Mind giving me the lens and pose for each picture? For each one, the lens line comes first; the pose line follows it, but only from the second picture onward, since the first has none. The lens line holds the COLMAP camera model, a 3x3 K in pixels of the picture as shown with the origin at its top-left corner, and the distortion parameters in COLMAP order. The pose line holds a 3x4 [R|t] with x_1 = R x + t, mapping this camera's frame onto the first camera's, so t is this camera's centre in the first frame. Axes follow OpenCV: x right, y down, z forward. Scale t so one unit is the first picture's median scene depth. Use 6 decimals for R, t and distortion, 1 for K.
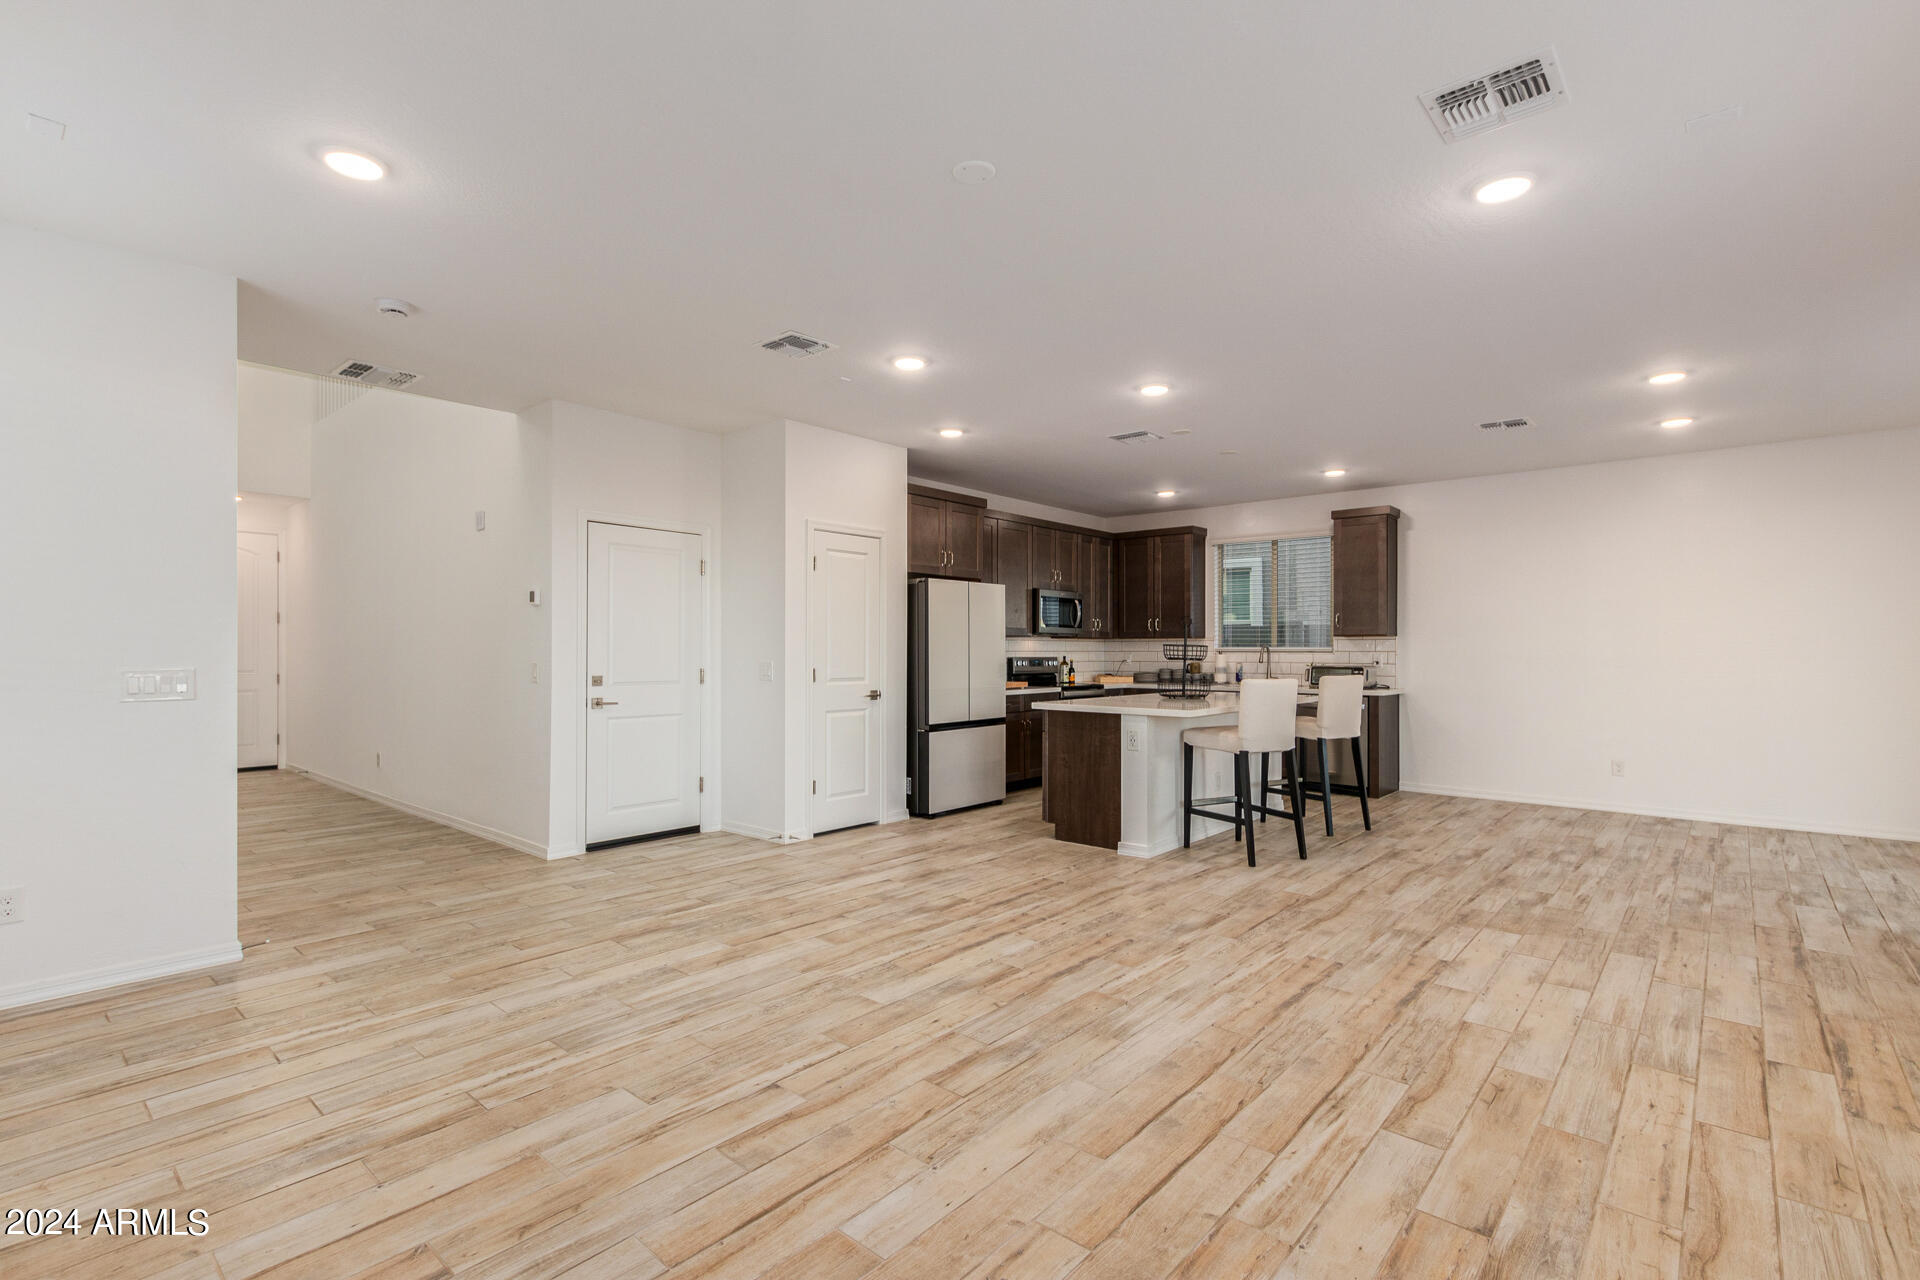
lens RADIAL K [[889.4, 0, 958.2], [0, 889.4, 645.1], [0, 0, 1]] dist [0.007963, -0.005546]
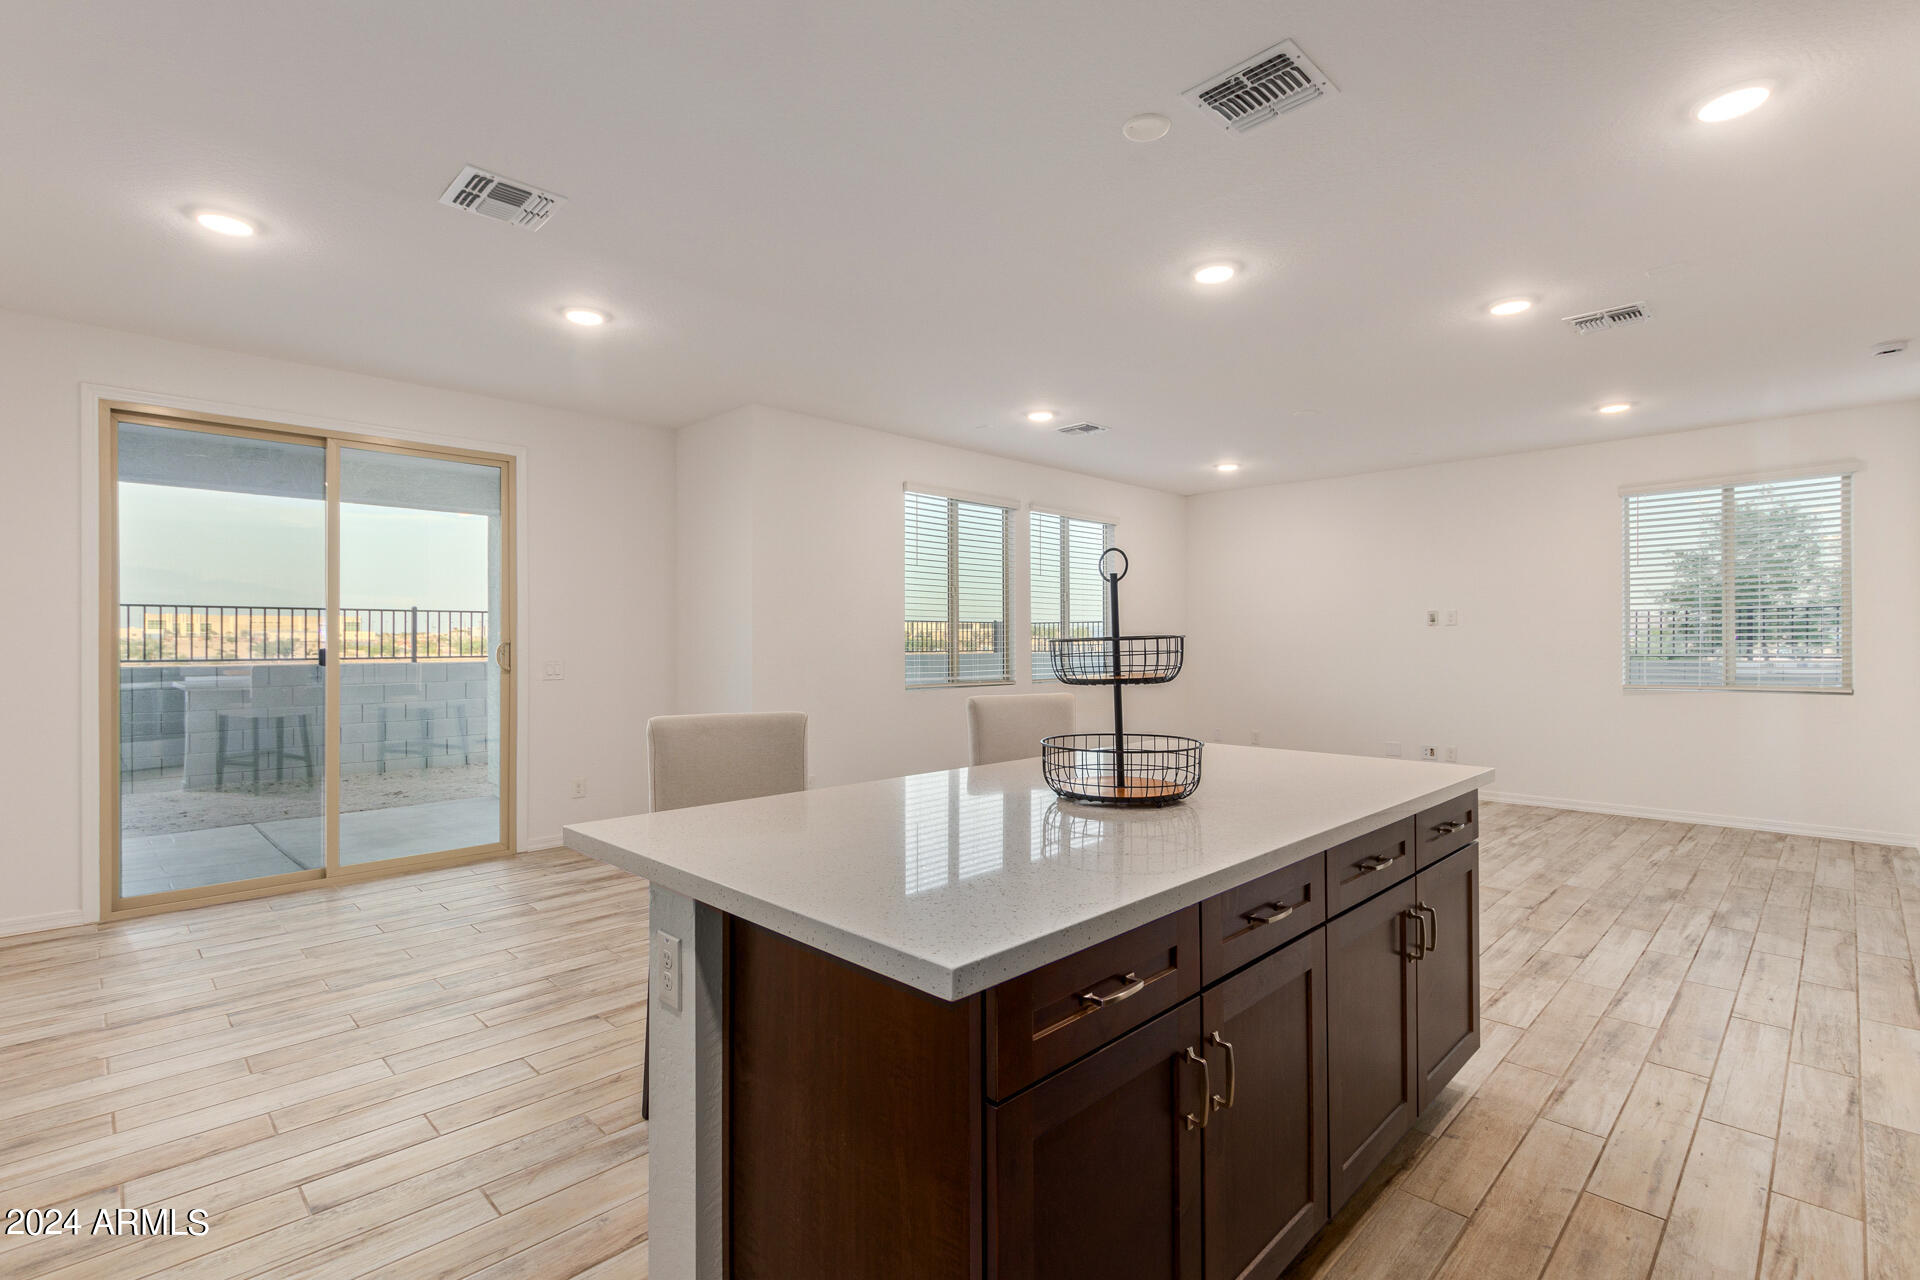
lens RADIAL K [[889.4, 0, 958.2], [0, 889.4, 645.1], [0, 0, 1]] dist [0.007963, -0.005546]
pose [[-0.997671, -0.003057, 0.068146, 0.575339], [-0.003006, 0.999995, 0.000842, 0.005950], [-0.068148, 0.000635, -0.997675, 2.626386]]
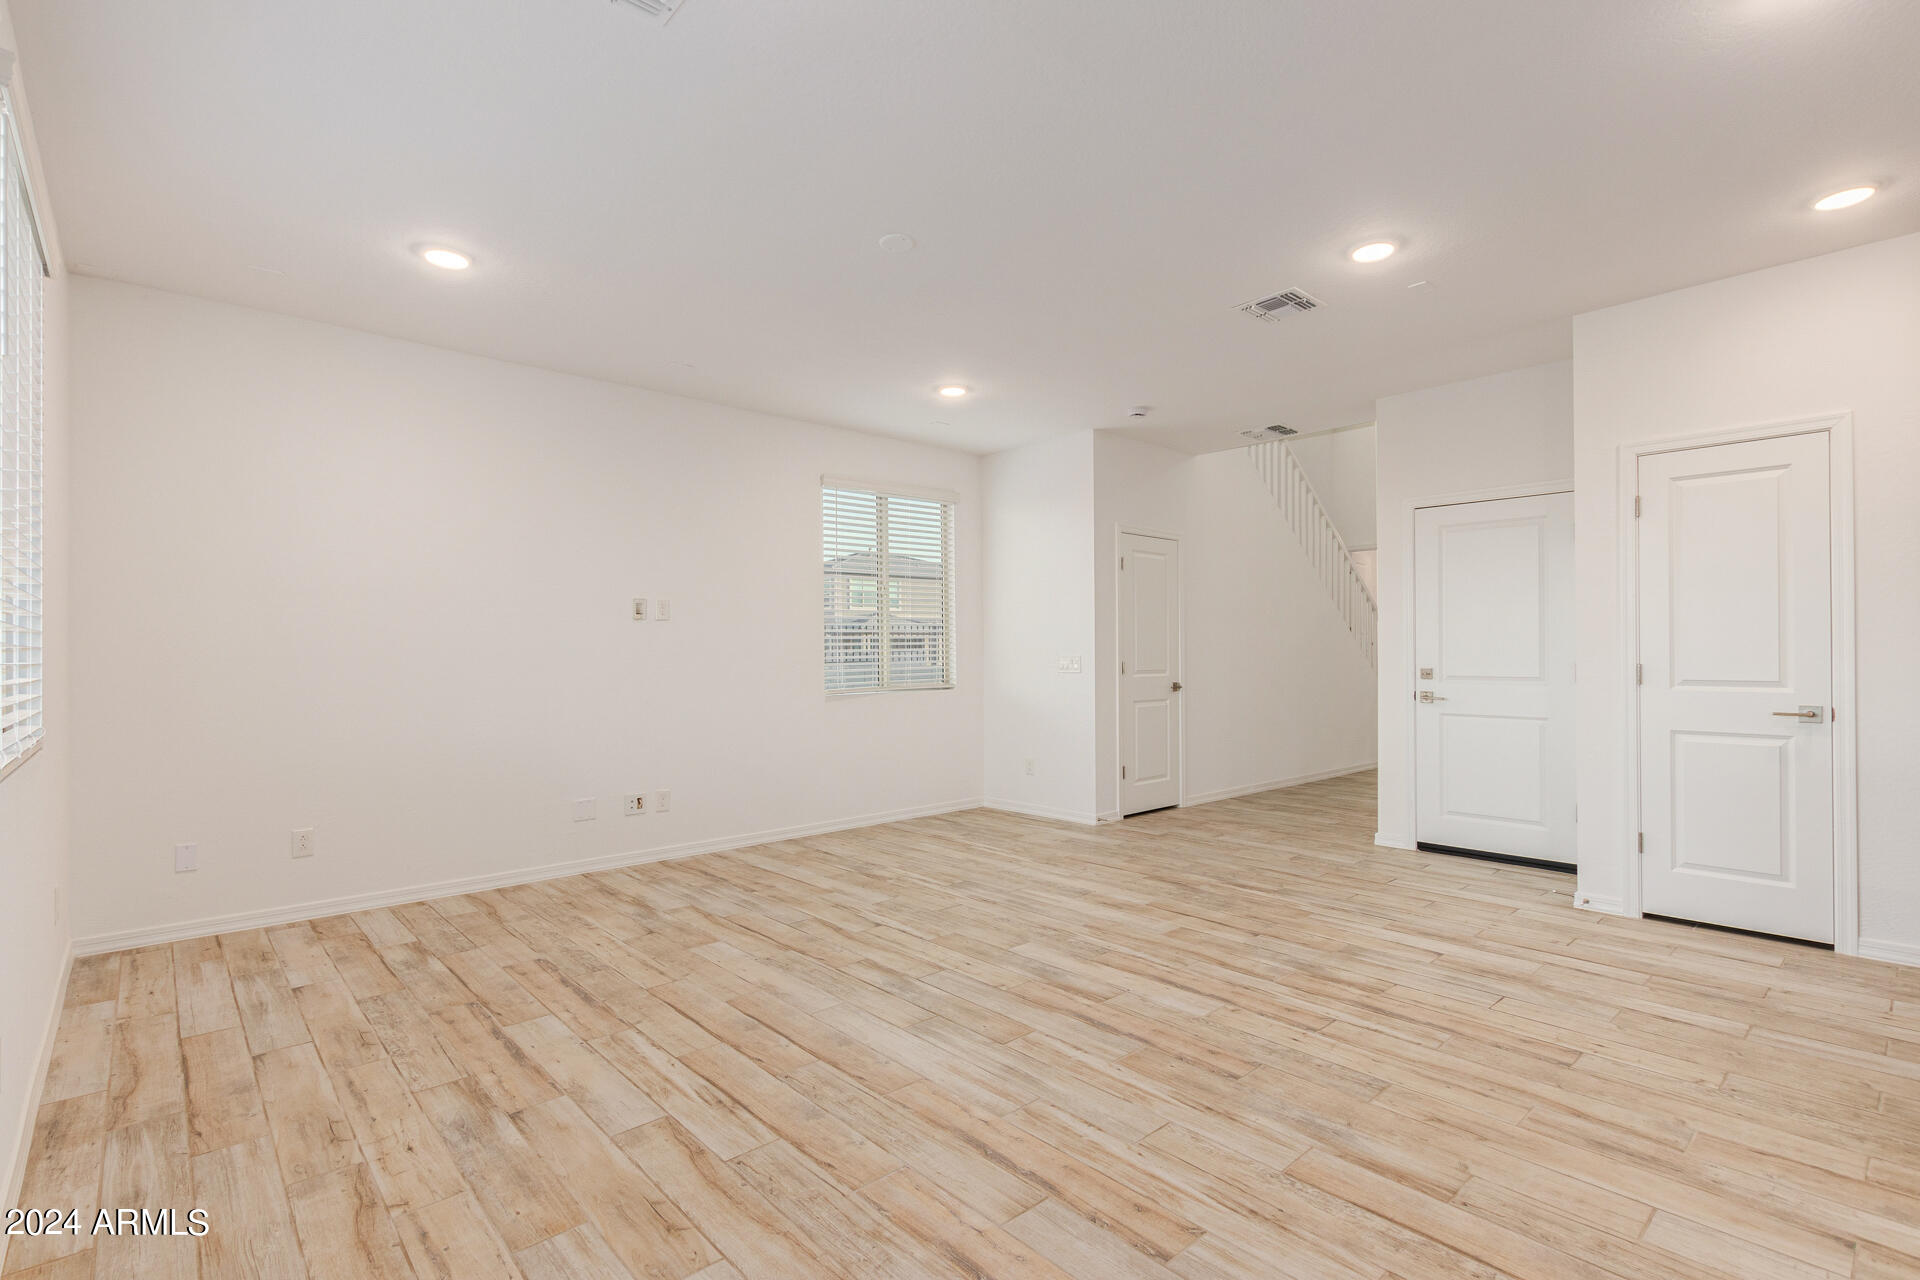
lens RADIAL K [[889.4, 0, 958.2], [0, 889.4, 645.1], [0, 0, 1]] dist [0.007963, -0.005546]
pose [[-0.120053, -0.010301, -0.992714, 1.019831], [0.011164, 0.999869, -0.011725, 0.024934], [0.992705, -0.012490, -0.119923, 1.034324]]
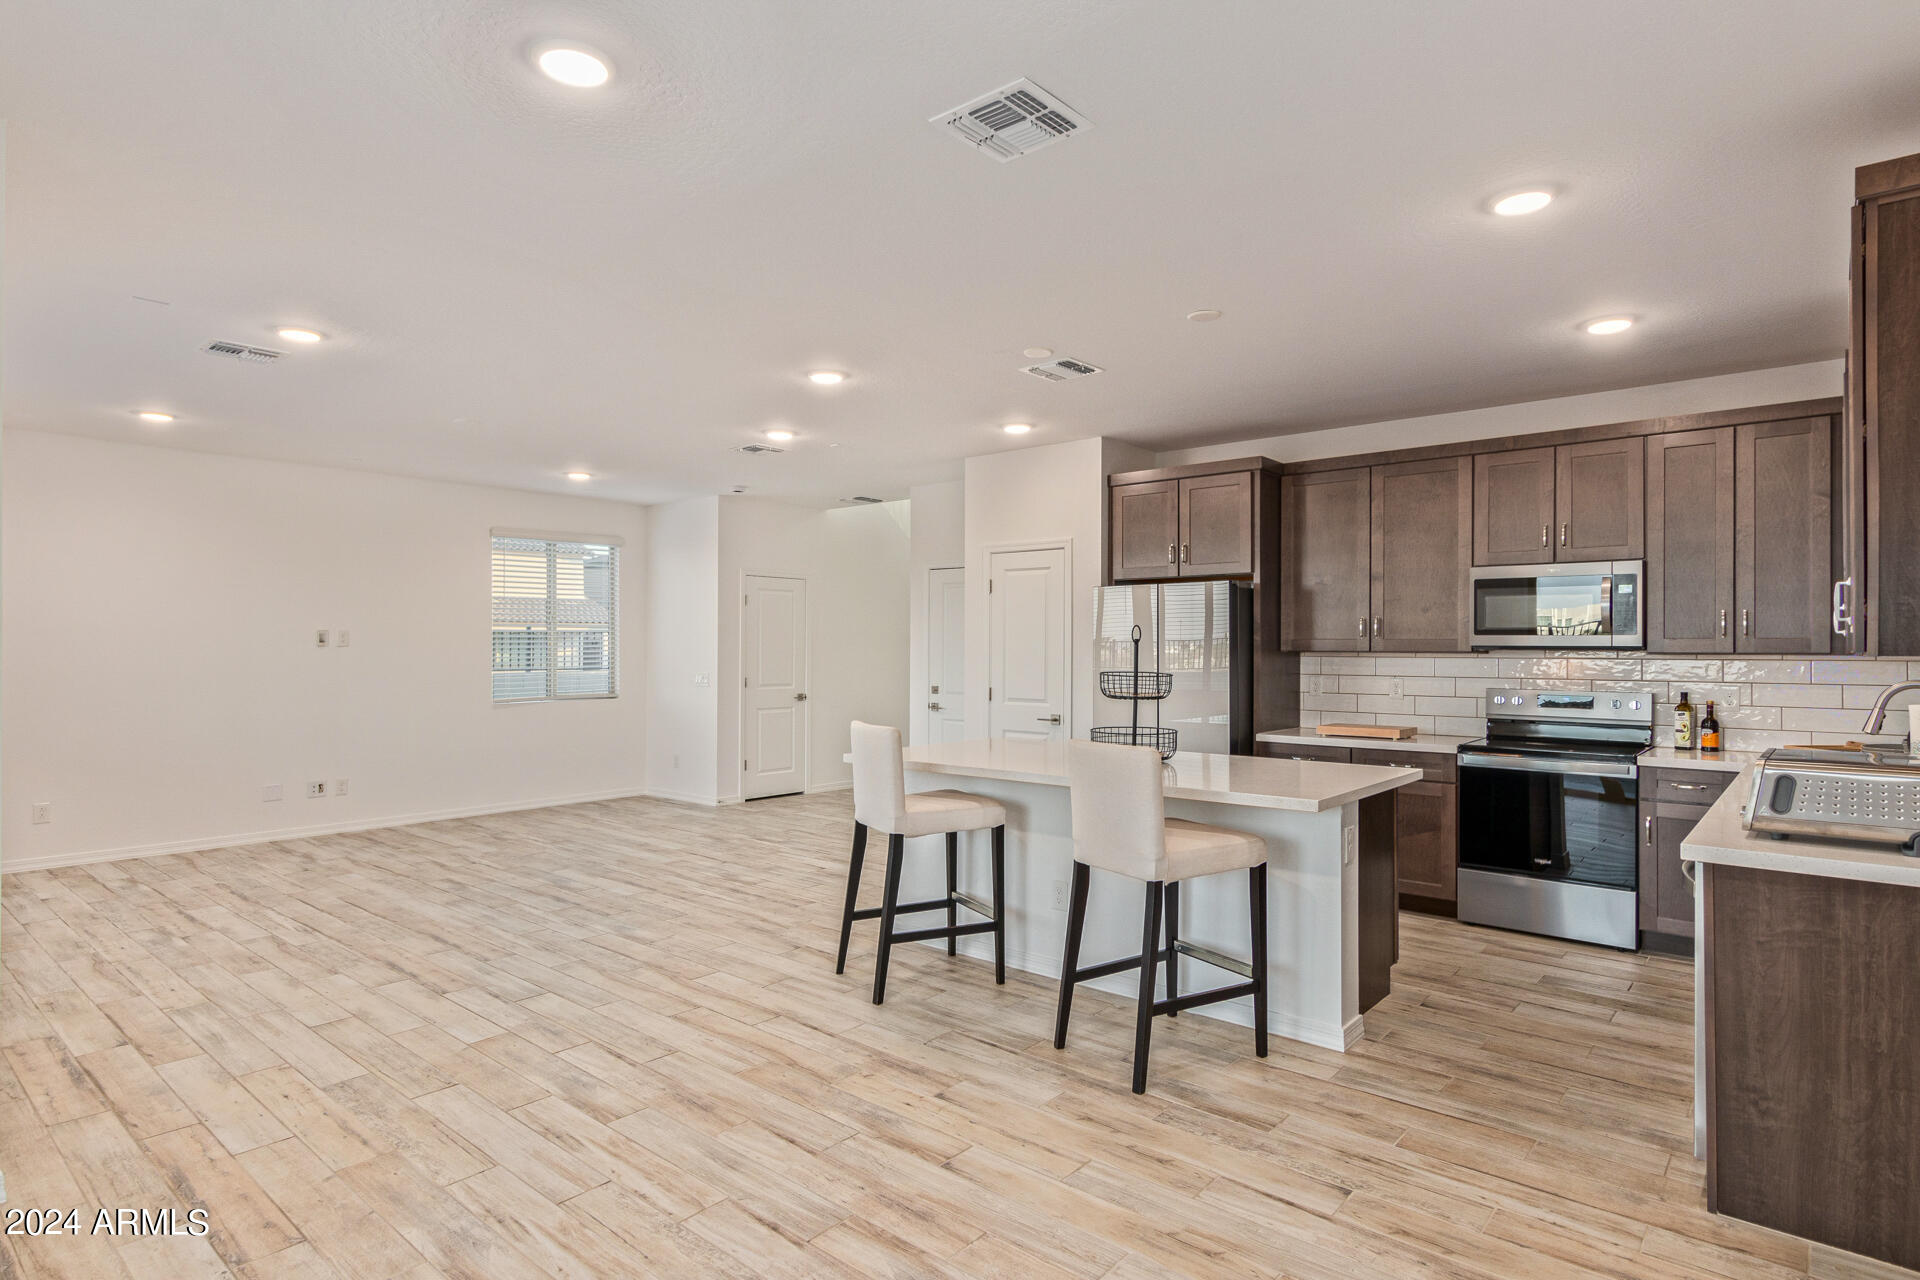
lens RADIAL K [[1025.1, 0, 960.0], [0, 1025.1, 640.0], [0, 0, 1]] dist [0.012662, -0.012199]
pose [[0.004704, -0.008998, -0.999948, 1.878609], [0.002390, 0.999957, -0.008987, -0.033984], [0.999986, -0.002348, 0.004725, 1.731651]]
